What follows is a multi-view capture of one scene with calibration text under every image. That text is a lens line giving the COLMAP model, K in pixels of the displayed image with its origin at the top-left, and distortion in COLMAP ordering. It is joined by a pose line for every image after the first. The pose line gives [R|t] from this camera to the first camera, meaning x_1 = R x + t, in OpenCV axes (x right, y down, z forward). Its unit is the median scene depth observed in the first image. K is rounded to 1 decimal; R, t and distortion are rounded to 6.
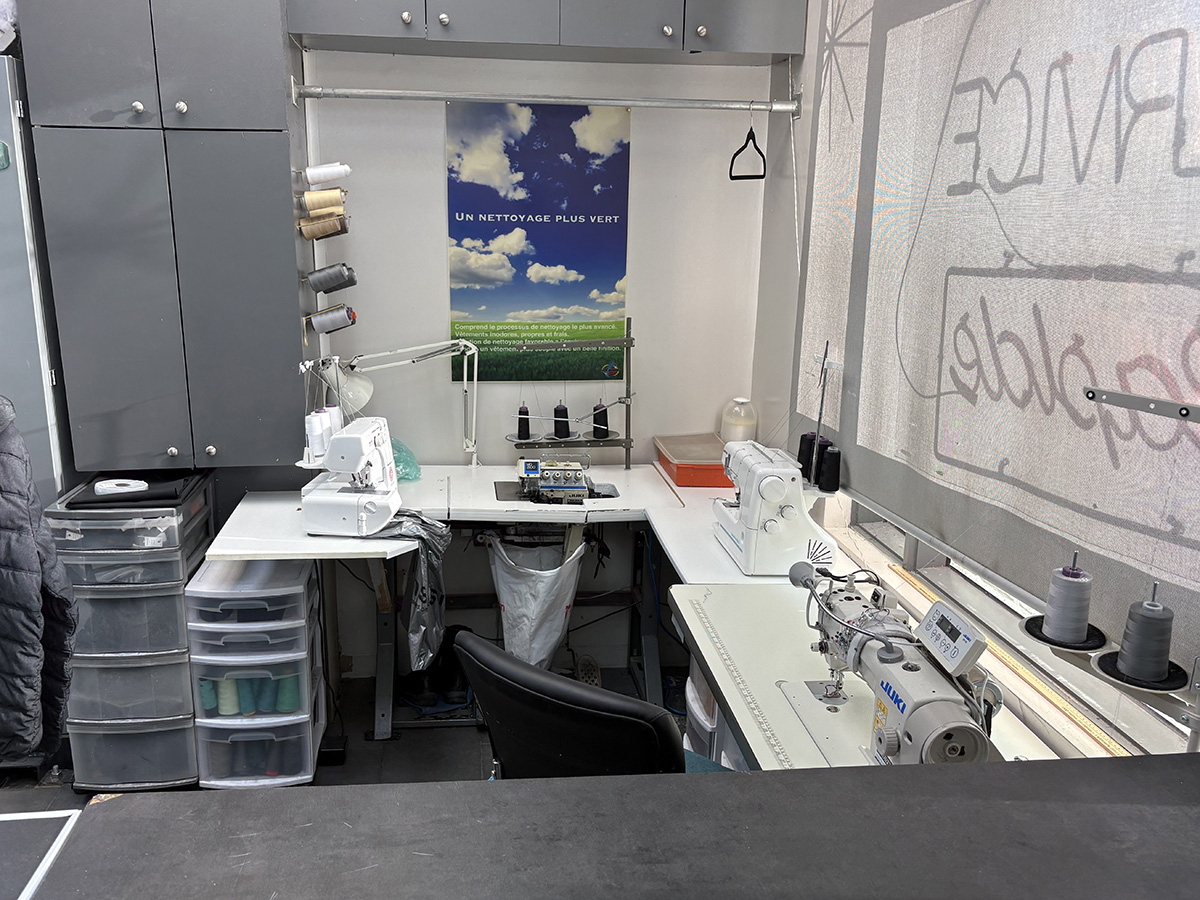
lens RADIAL K [[916.5, 0, 579.1], [0, 916.5, 453.5], [0, 0, 1]] dist [0.002362, -0.004100]
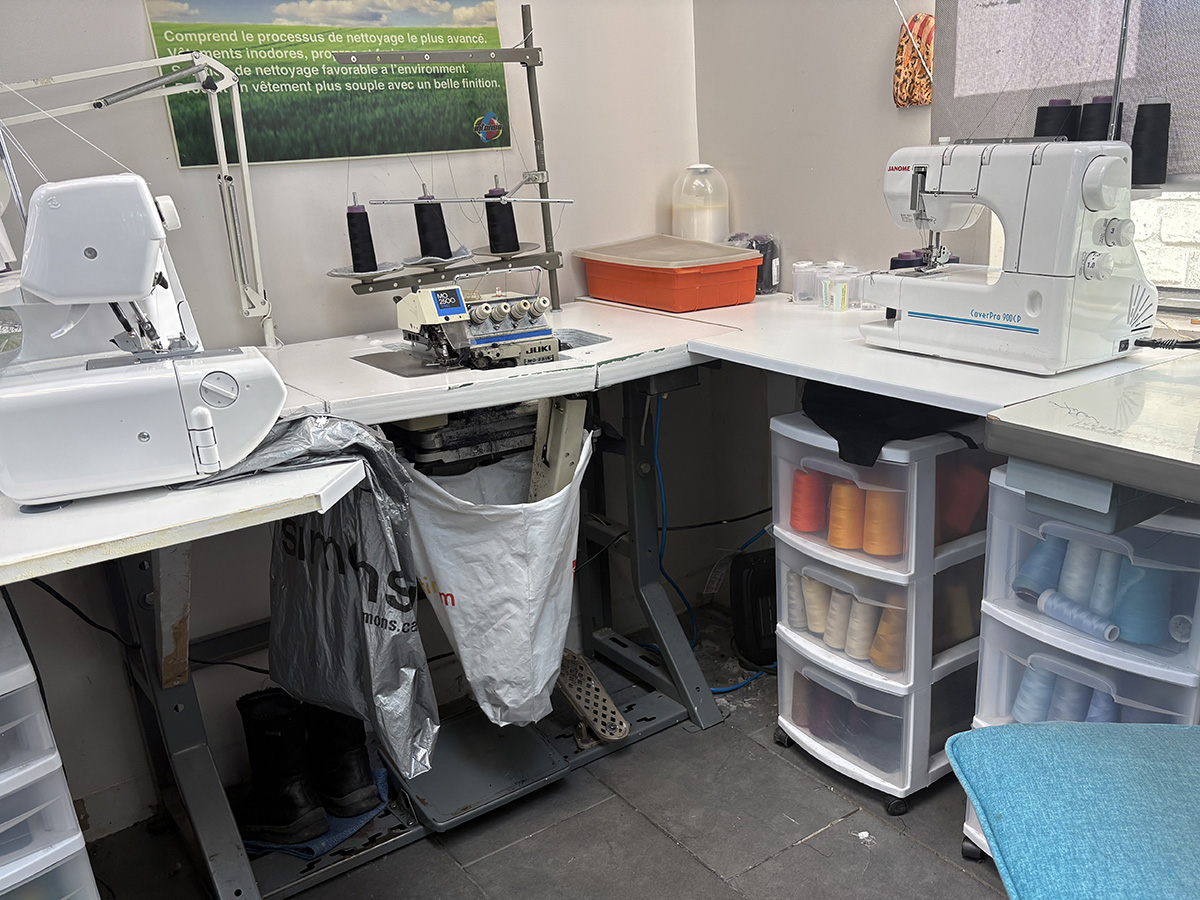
lens RADIAL K [[1006.7, 0, 665.9], [0, 1006.7, 531.2], [0, 0, 1]] dist [0.005184, -0.007239]
pose [[0.867149, -0.239004, 0.436954, -0.204806], [0.183477, 0.968930, 0.165867, 0.062778], [-0.463021, -0.063660, 0.884058, 0.458349]]
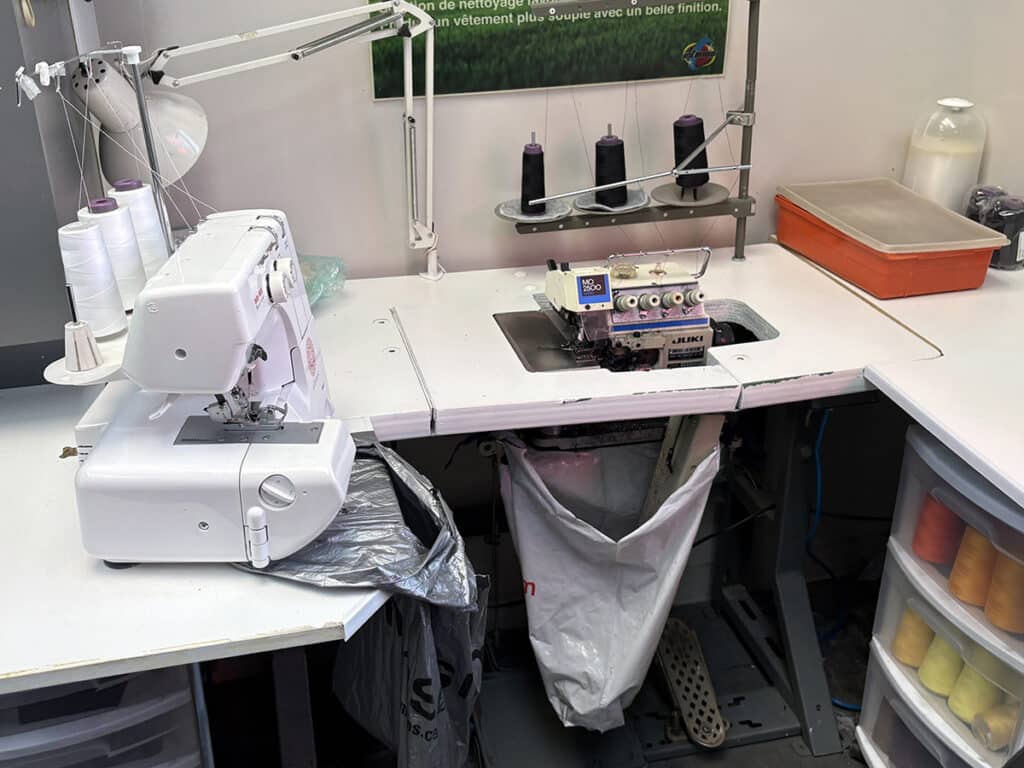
lens RADIAL K [[1040.4, 0, 468.9], [0, 1040.4, 343.1], [0, 0, 1]] dist [0.138227, -0.391197]
pose [[0.996389, -0.066657, 0.052599, -0.135784], [0.057050, 0.984350, 0.166733, -0.044910], [-0.062890, -0.163130, 0.984598, 0.483109]]
